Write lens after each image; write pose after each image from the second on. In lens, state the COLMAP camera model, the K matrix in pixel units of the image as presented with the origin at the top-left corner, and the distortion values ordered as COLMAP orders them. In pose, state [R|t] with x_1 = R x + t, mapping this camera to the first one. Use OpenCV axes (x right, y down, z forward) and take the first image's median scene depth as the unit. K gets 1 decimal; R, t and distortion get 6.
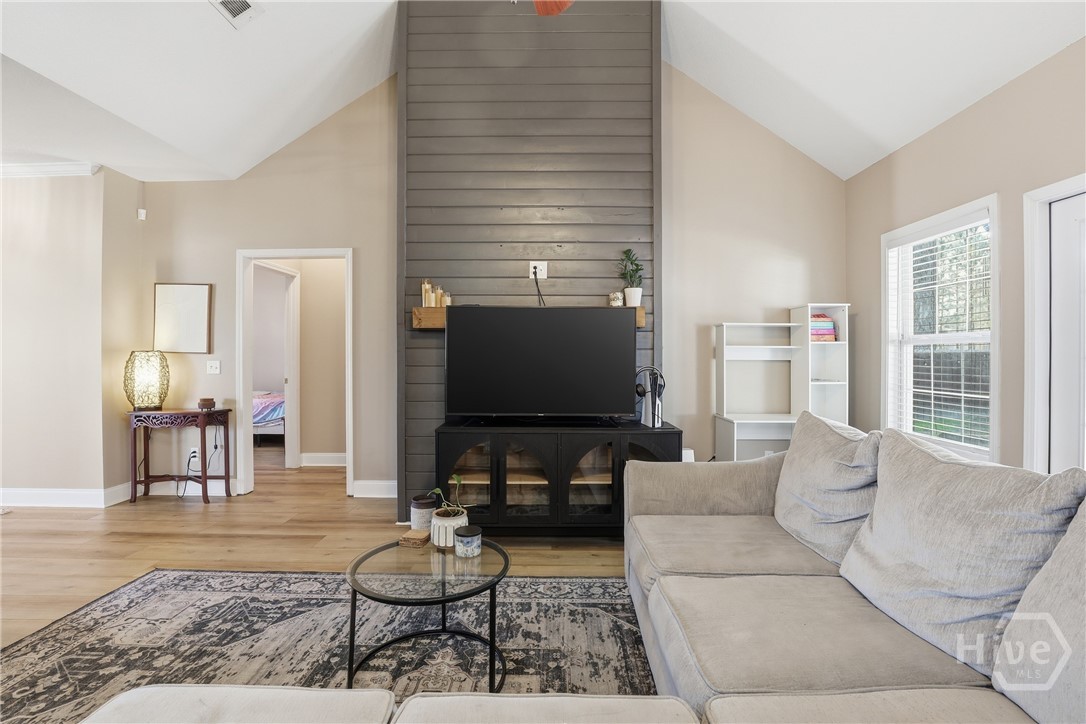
lens RADIAL K [[496.1, 0, 544.9], [0, 496.1, 356.0], [0, 0, 1]] dist [-0.038976, 0.006131]
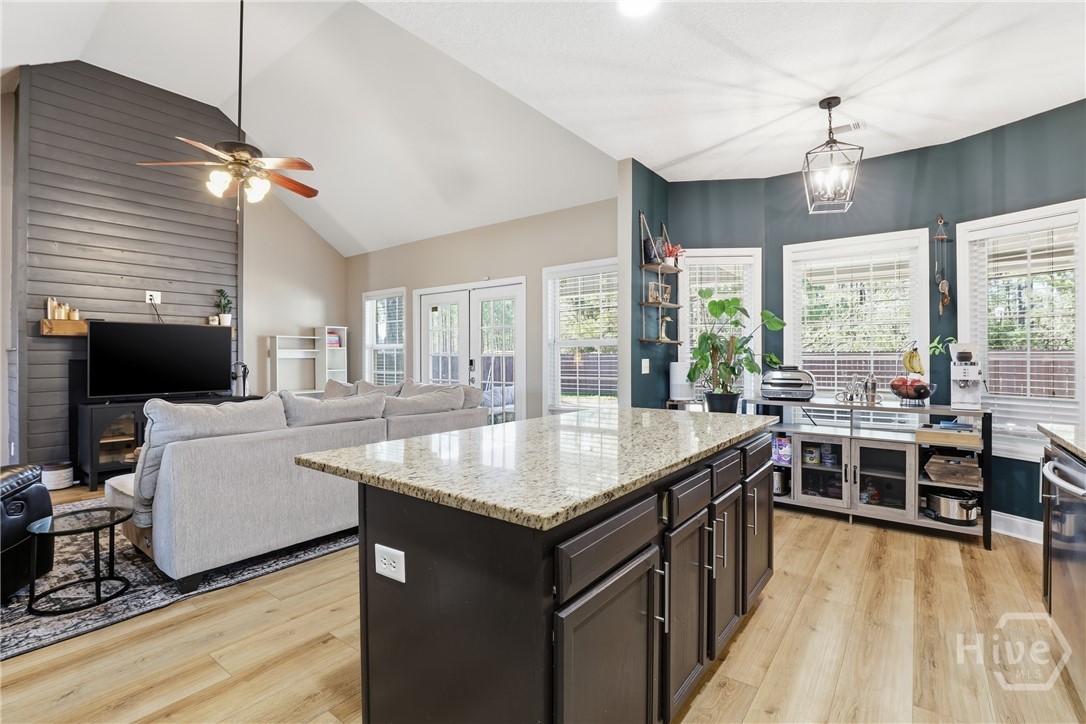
lens RADIAL K [[496.1, 0, 551.0], [0, 496.1, 358.7], [0, 0, 1]] dist [-0.038976, 0.006131]
pose [[0.582930, -0.006678, 0.812495, -0.638109], [0.005005, 0.999977, 0.004628, 0.009729], [-0.812507, 0.001369, 0.582950, -1.027294]]
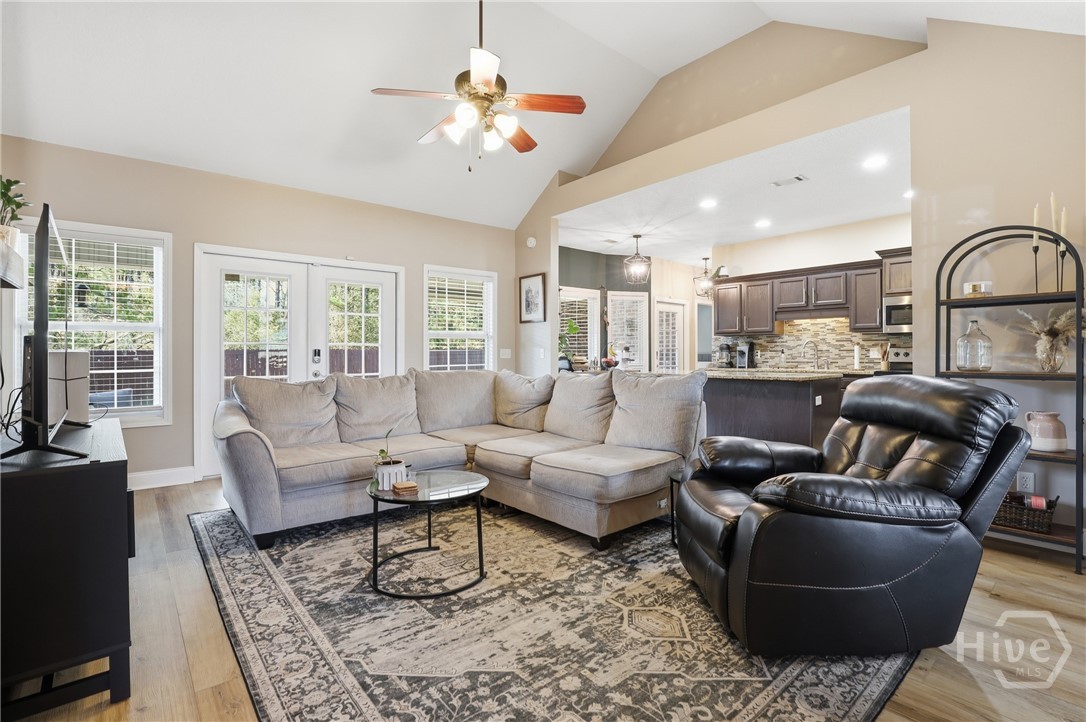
lens RADIAL K [[496.1, 0, 544.3], [0, 496.1, 356.4], [0, 0, 1]] dist [-0.038976, 0.006131]
pose [[-0.654641, -0.000817, 0.755939, -0.987830], [0.004054, 0.999981, 0.004592, 0.044509], [-0.755929, 0.006071, -0.654626, 1.113849]]
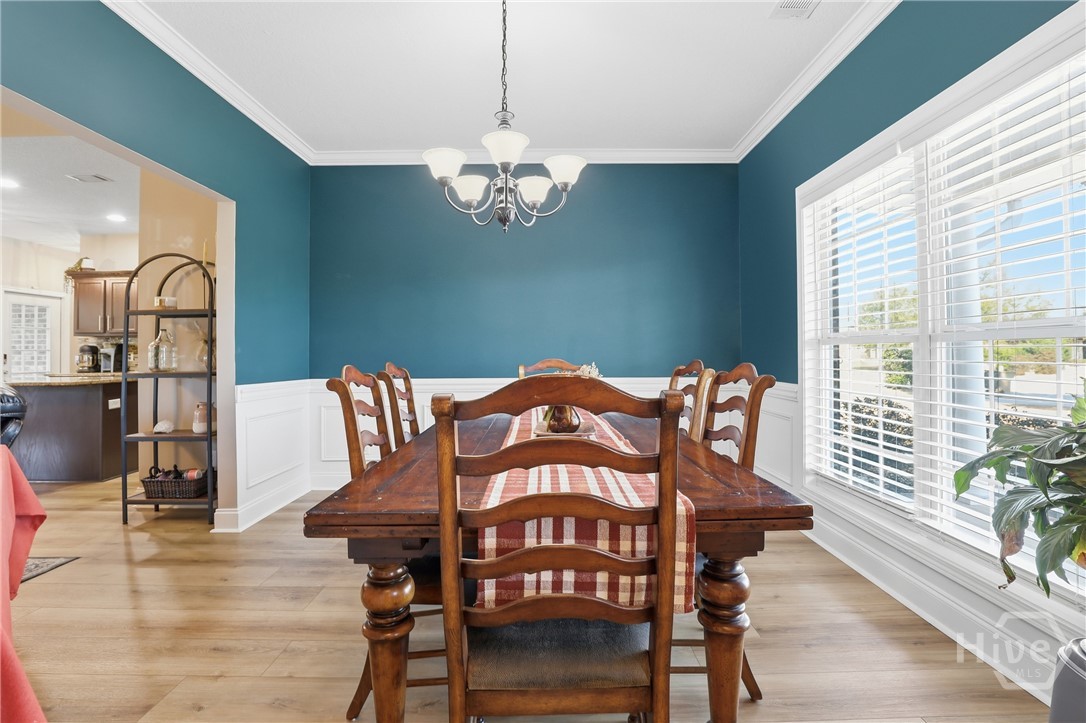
lens RADIAL K [[496.1, 0, 544.4], [0, 496.1, 353.0], [0, 0, 1]] dist [-0.038976, 0.006131]
pose [[-0.999547, 0.004384, -0.029762, -1.727802], [0.004441, 0.999988, -0.001865, 0.043229], [0.029754, -0.001997, -0.999555, 1.001816]]
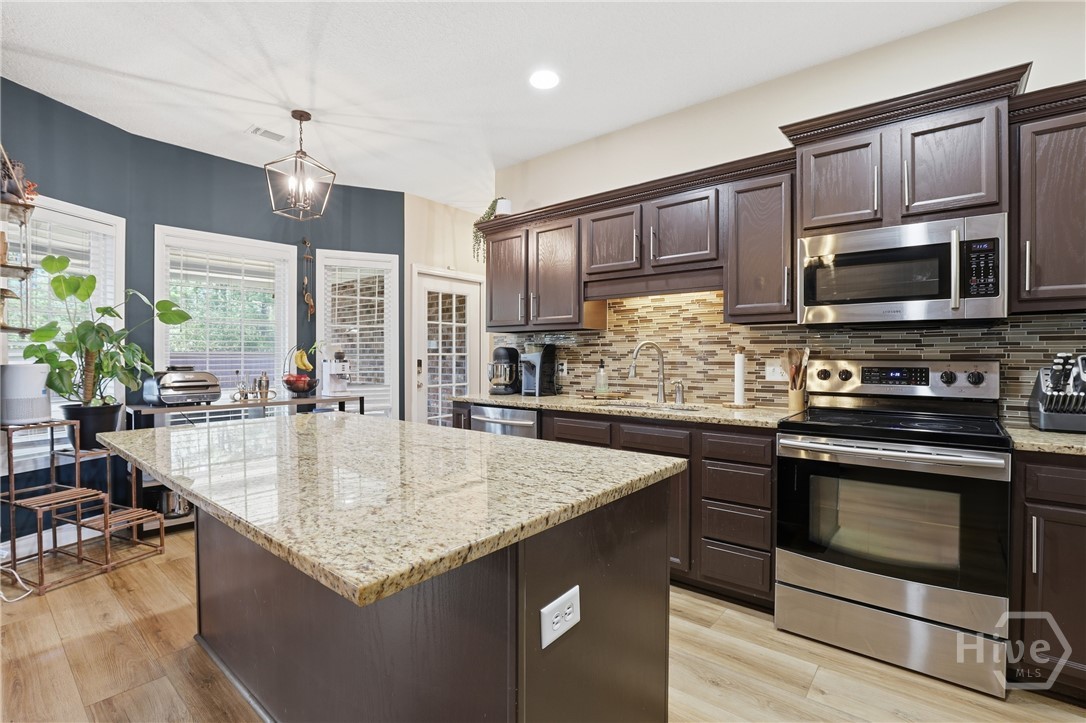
lens RADIAL K [[496.1, 0, 546.3], [0, 496.1, 360.8], [0, 0, 1]] dist [-0.038976, 0.006131]
pose [[-0.783645, -0.005284, 0.621187, -0.563469], [0.001825, 0.999940, 0.010809, 0.015060], [-0.621207, 0.009604, -0.783588, -0.353175]]
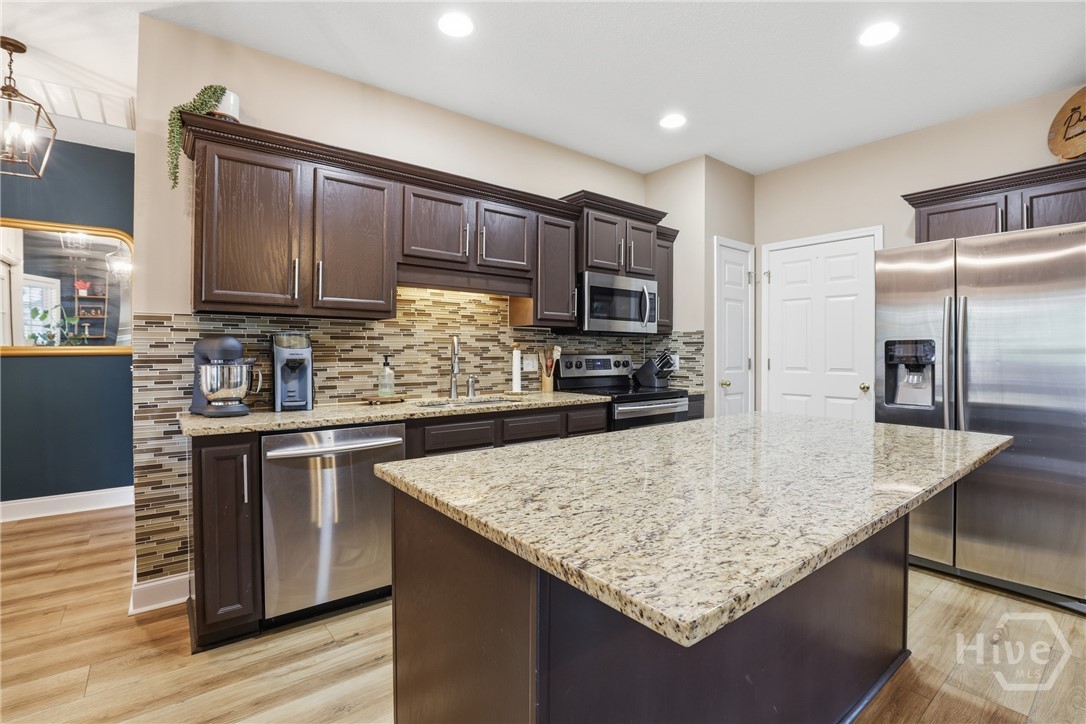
lens RADIAL K [[496.1, 0, 562.6], [0, 496.1, 352.6], [0, 0, 1]] dist [-0.038976, 0.006131]
pose [[-0.766412, -0.000273, -0.642349, 0.479050], [-0.003294, 0.999988, 0.003505, 0.013908], [0.642341, 0.004802, -0.766404, -0.374902]]
